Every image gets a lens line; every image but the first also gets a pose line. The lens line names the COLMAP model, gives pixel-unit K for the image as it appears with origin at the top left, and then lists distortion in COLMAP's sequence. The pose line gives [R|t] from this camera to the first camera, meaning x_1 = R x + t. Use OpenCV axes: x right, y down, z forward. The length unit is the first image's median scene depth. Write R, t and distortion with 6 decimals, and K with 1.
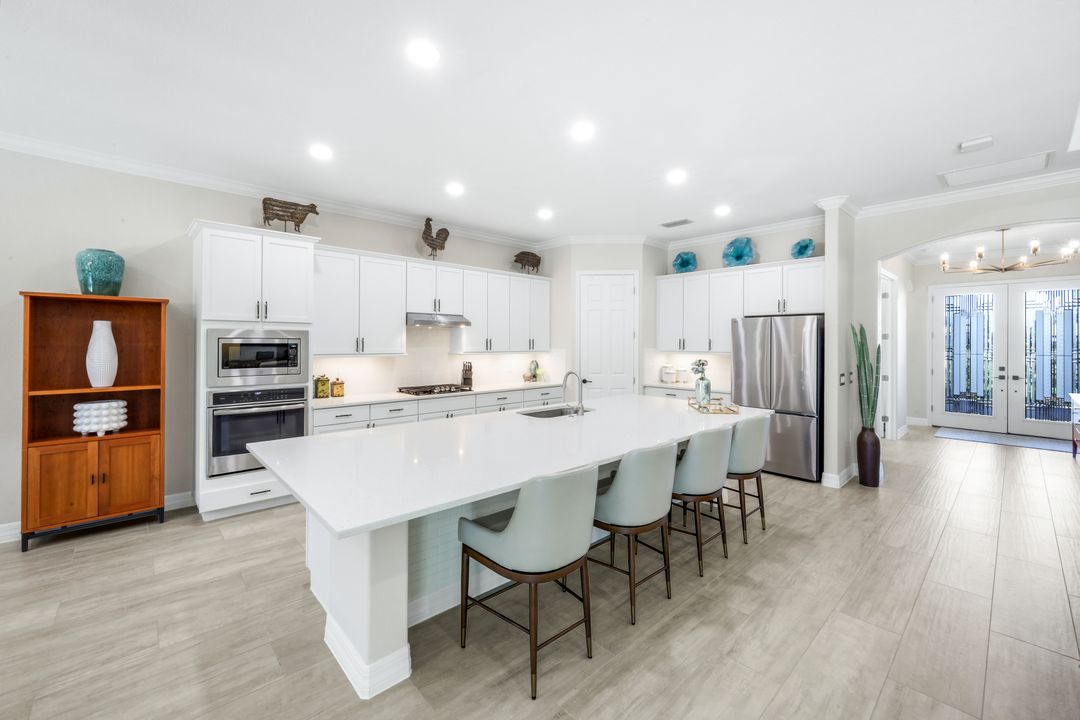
lens RADIAL K [[438.0, 0, 540.0], [0, 438.0, 341.8], [0, 0, 1]] dist [0.003245, -0.000039]
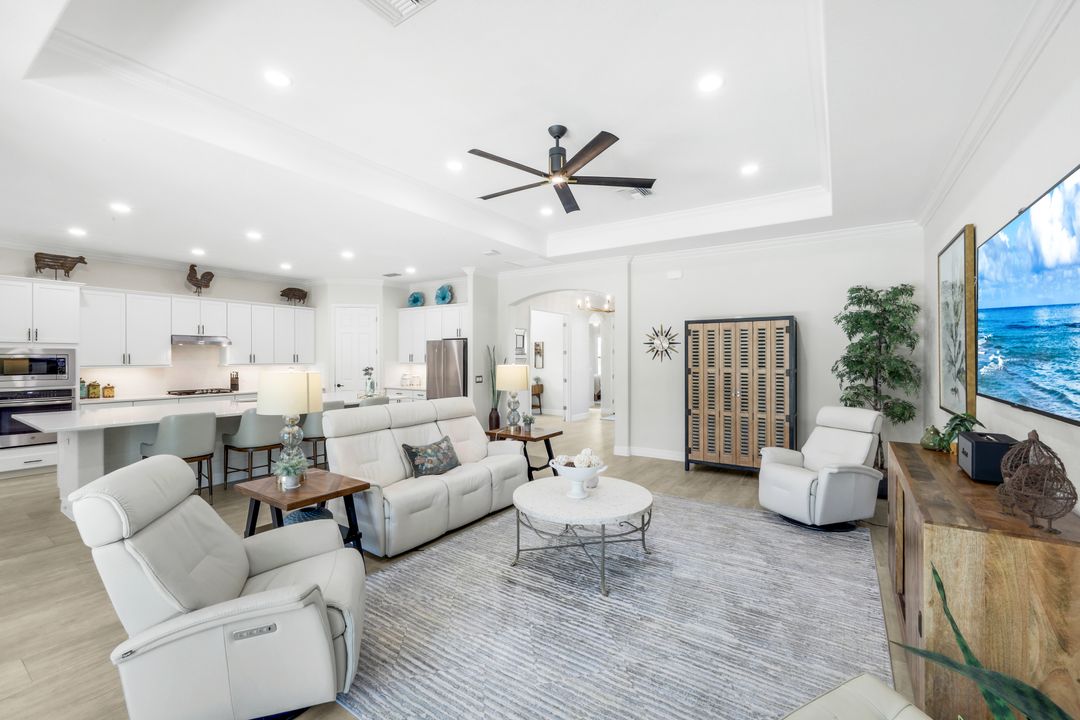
lens RADIAL K [[448.6, 0, 539.8], [0, 448.6, 360.7], [0, 0, 1]] dist [0.001666, 0.000801]
pose [[0.972999, -0.004447, 0.230766, 0.522502], [0.002224, 0.999949, 0.009892, 0.001253], [-0.230798, -0.009111, 0.972959, -0.667300]]
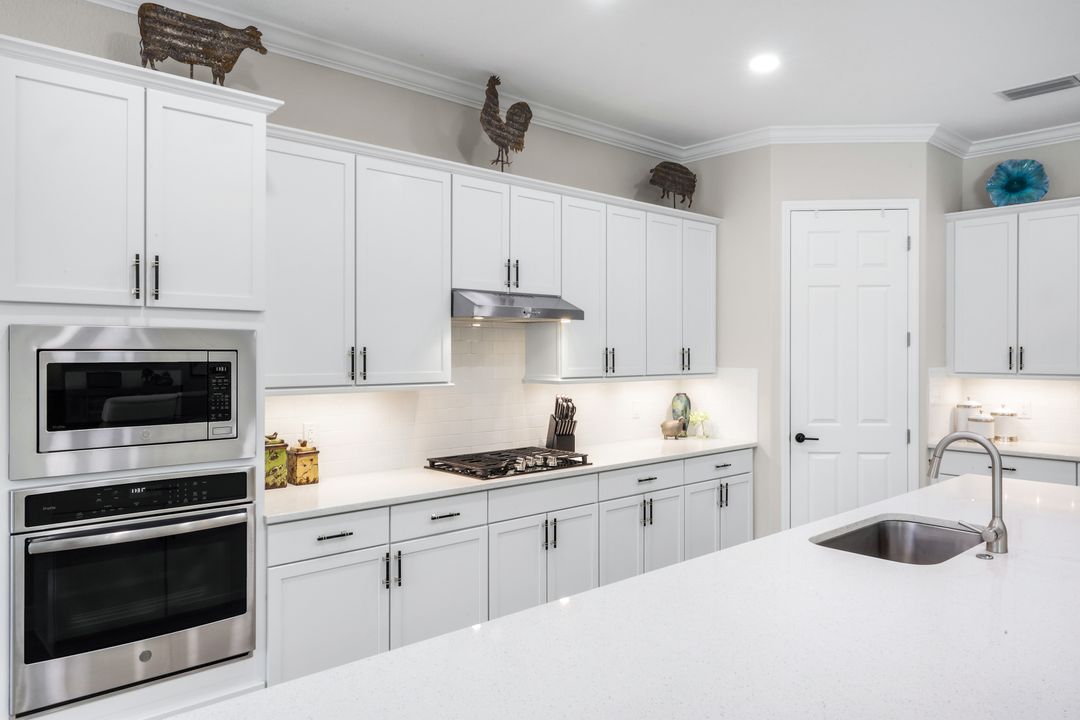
lens RADIAL K [[742.5, 0, 543.7], [0, 742.5, 353.8], [0, 0, 1]] dist [0.004425, -0.000246]
pose [[0.999958, -0.004006, -0.008283, -0.224056], [0.004024, 0.999990, 0.002172, -0.003458], [0.008274, -0.002205, 0.999963, 0.277736]]
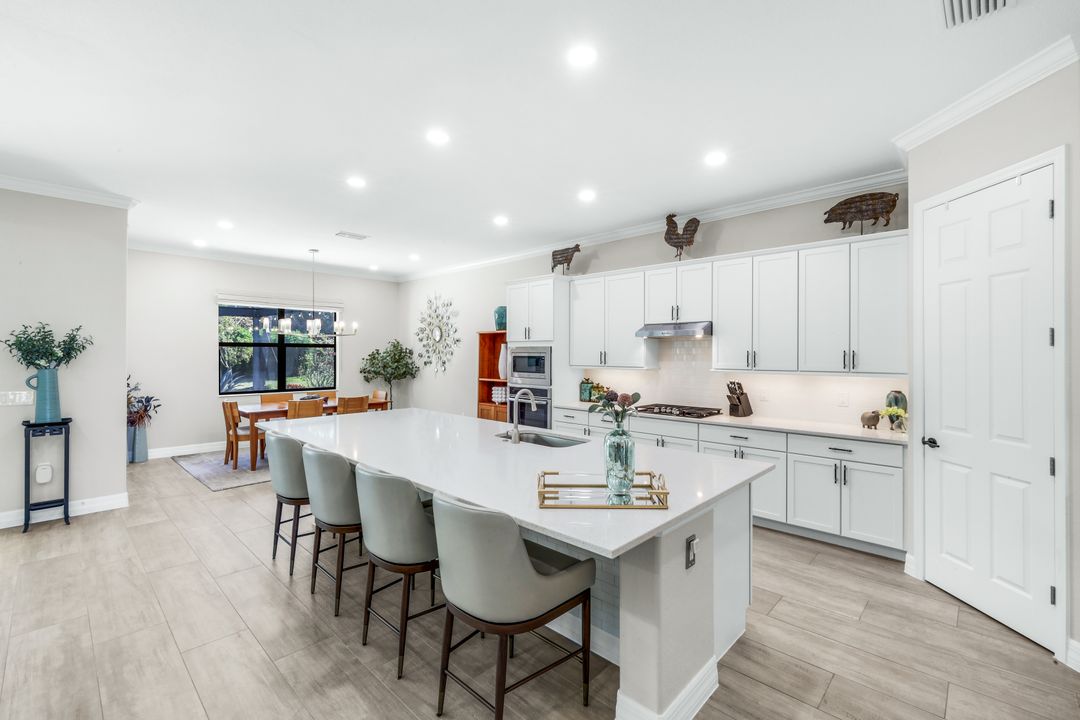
lens RADIAL K [[466.3, 0, 539.2], [0, 466.3, 355.8], [0, 0, 1]] dist [-0.002614, 0.000380]
pose [[0.064057, 0.000048, -0.997946, 0.750861], [-0.003483, 0.999994, -0.000175, 0.002602], [0.997940, 0.003487, 0.064056, 0.764603]]
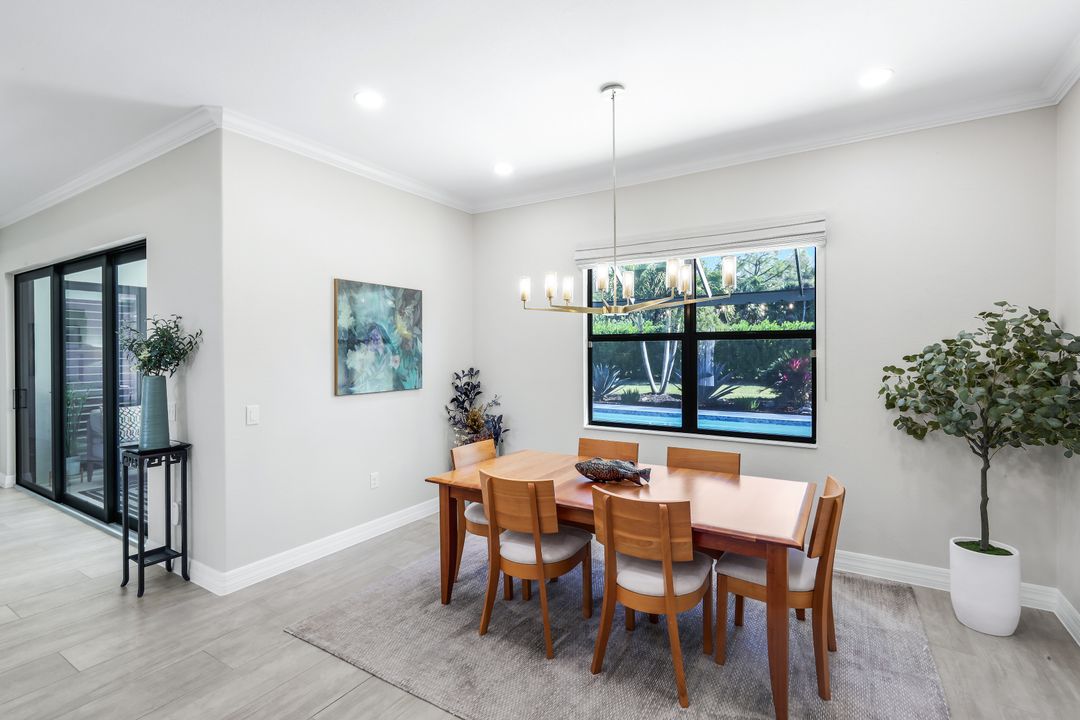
lens RADIAL K [[500.5, 0, 541.9], [0, 500.5, 356.6], [0, 0, 1]] dist [0.000914, -0.000023]
pose [[-0.964655, -0.000818, -0.263516, -0.512945], [-0.002995, 0.999965, 0.007861, -0.003750], [0.263501, 0.008372, -0.964623, 0.720088]]
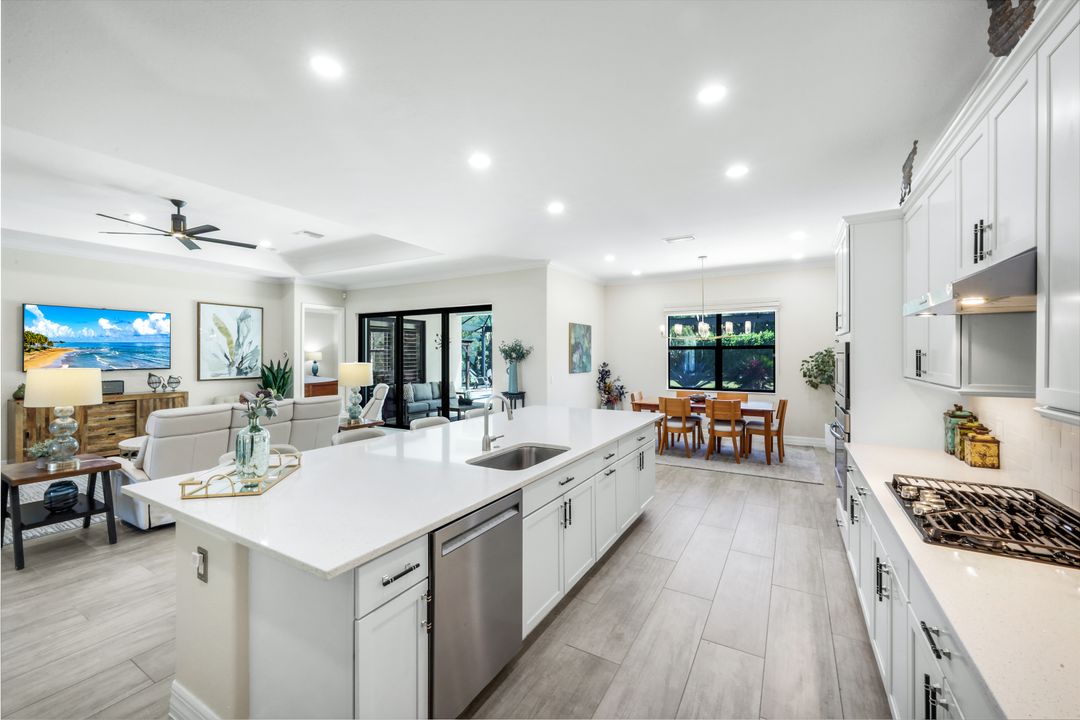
lens RADIAL K [[438.0, 0, 538.5], [0, 438.0, 356.0], [0, 0, 1]] dist [0.003245, -0.000039]
pose [[-0.956615, -0.004442, -0.291321, 0.185638], [-0.003943, 0.999990, -0.002301, 0.006706], [0.291328, -0.001052, -0.956623, 1.383574]]
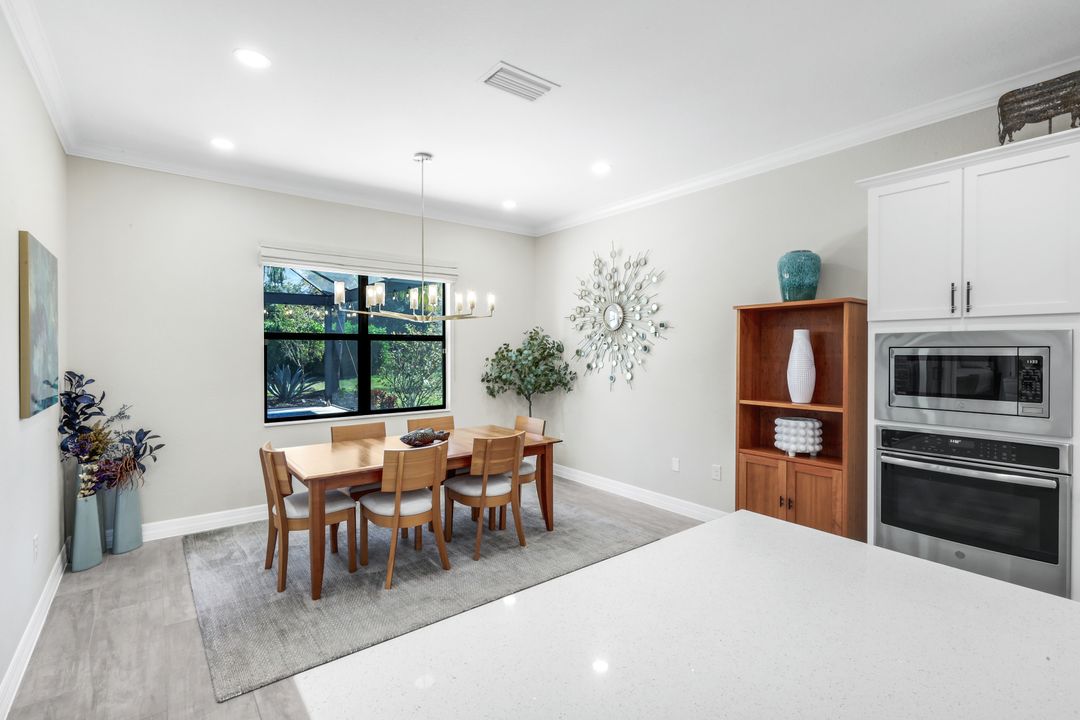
lens RADIAL K [[500.5, 0, 537.4], [0, 500.5, 352.6], [0, 0, 1]] dist [0.000914, -0.000023]
pose [[-0.088976, 0.001345, -0.996033, 0.054893], [-0.000362, 0.999999, 0.001383, -0.000954], [0.996034, 0.000484, -0.088976, 0.412787]]
